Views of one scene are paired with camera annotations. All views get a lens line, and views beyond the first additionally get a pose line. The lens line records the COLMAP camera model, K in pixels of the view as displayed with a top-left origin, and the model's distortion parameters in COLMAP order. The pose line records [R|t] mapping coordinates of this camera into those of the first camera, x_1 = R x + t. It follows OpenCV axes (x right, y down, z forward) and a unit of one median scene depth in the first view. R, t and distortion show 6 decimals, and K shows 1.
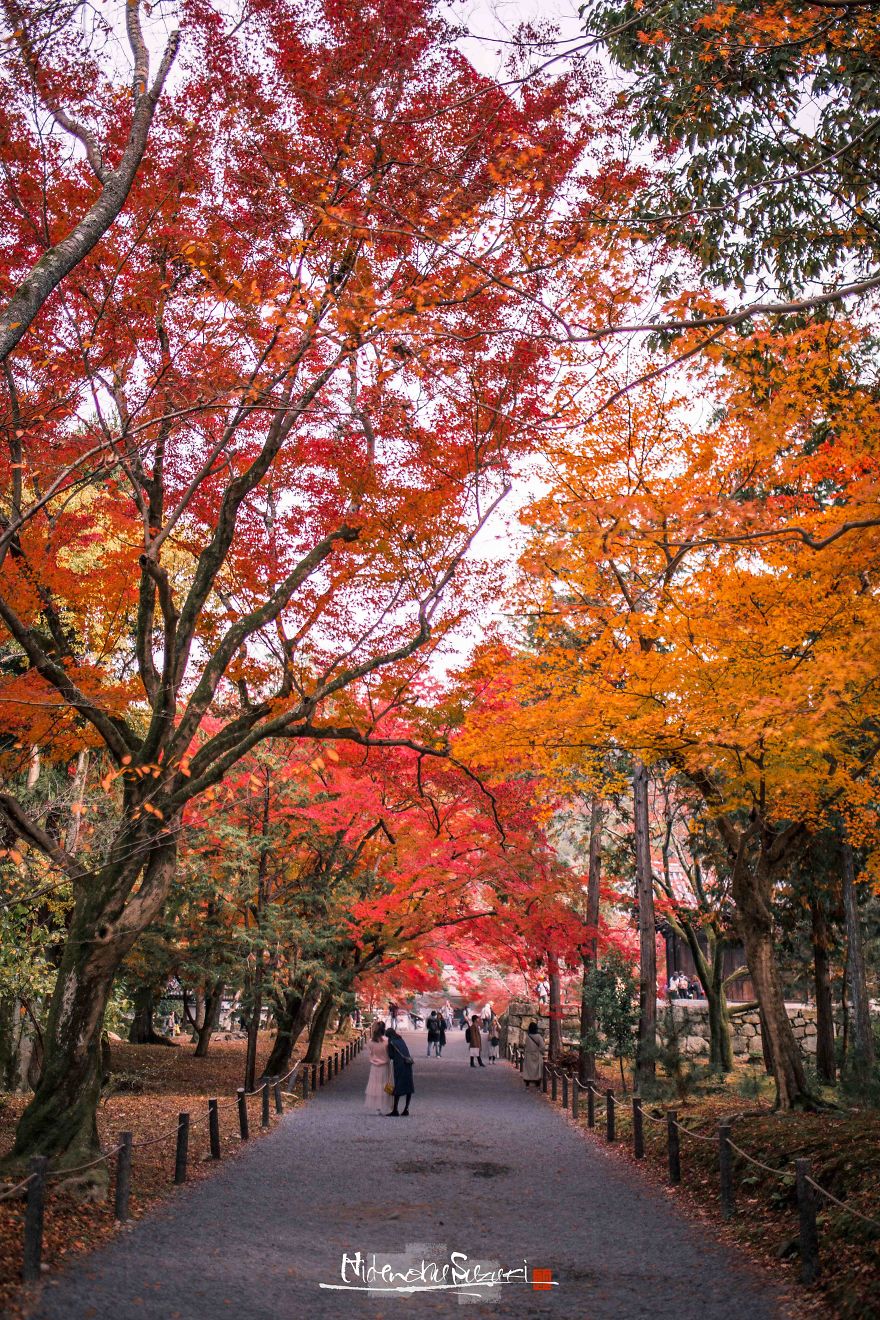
lens RADIAL K [[1250.7, 0, 438.7], [0, 1250.7, 659.6], [0, 0, 1]] dist [-0.067603, 0.000000]
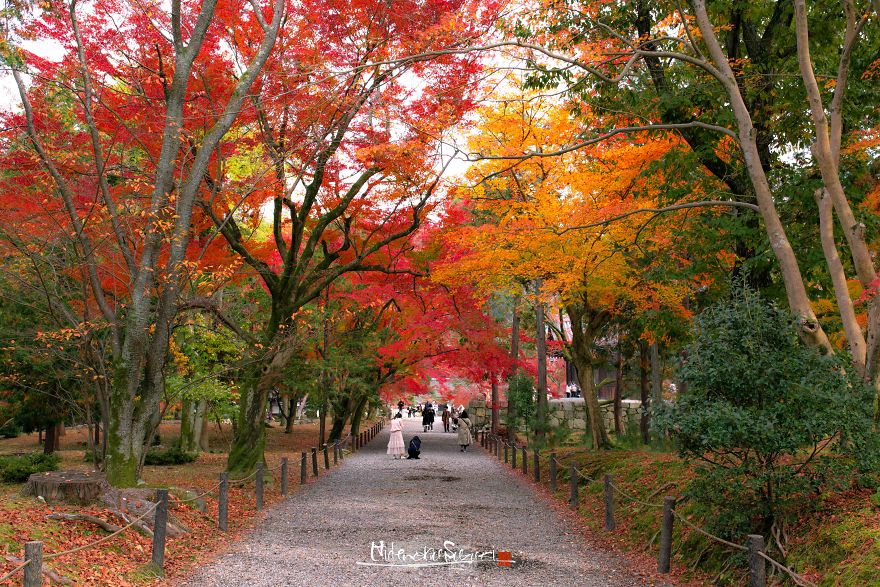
lens RADIAL K [[833.8, 0, 440.6], [0, 833.8, 293.7], [0, 0, 1]] dist [-0.067603, 0.000000]
pose [[0.999854, -0.008437, 0.014886, 0.002906], [0.006273, 0.990152, 0.139859, -0.038758], [-0.015919, -0.139745, 0.990060, -0.146192]]
